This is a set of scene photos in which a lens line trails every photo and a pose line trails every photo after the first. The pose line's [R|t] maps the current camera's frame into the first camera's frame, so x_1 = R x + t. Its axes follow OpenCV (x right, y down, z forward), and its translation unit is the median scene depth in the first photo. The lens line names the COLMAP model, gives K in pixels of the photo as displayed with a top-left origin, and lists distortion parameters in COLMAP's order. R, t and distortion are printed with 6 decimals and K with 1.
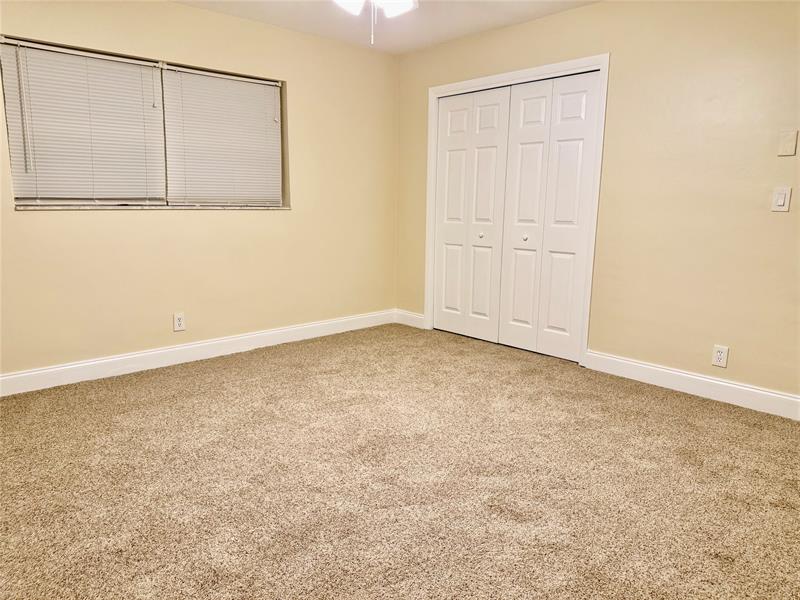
lens RADIAL K [[565.2, 0, 397.4], [0, 565.2, 300.4], [0, 0, 1]] dist [-0.001574, -0.002527]
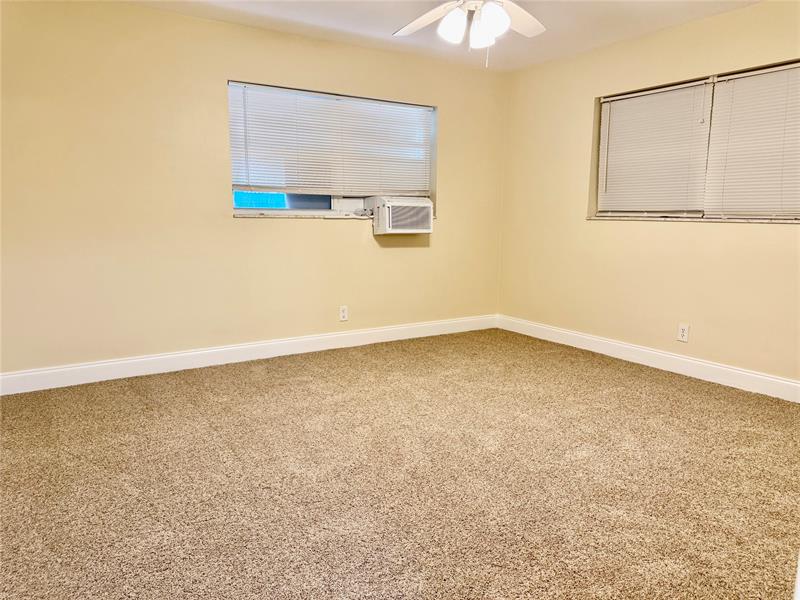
lens RADIAL K [[565.2, 0, 398.2], [0, 565.2, 298.9], [0, 0, 1]] dist [-0.001574, -0.002527]
pose [[-0.173775, 0.141603, -0.974551, 0.699987], [-0.177838, 0.968826, 0.172482, -0.107447], [0.968595, 0.203285, -0.143176, 0.663210]]
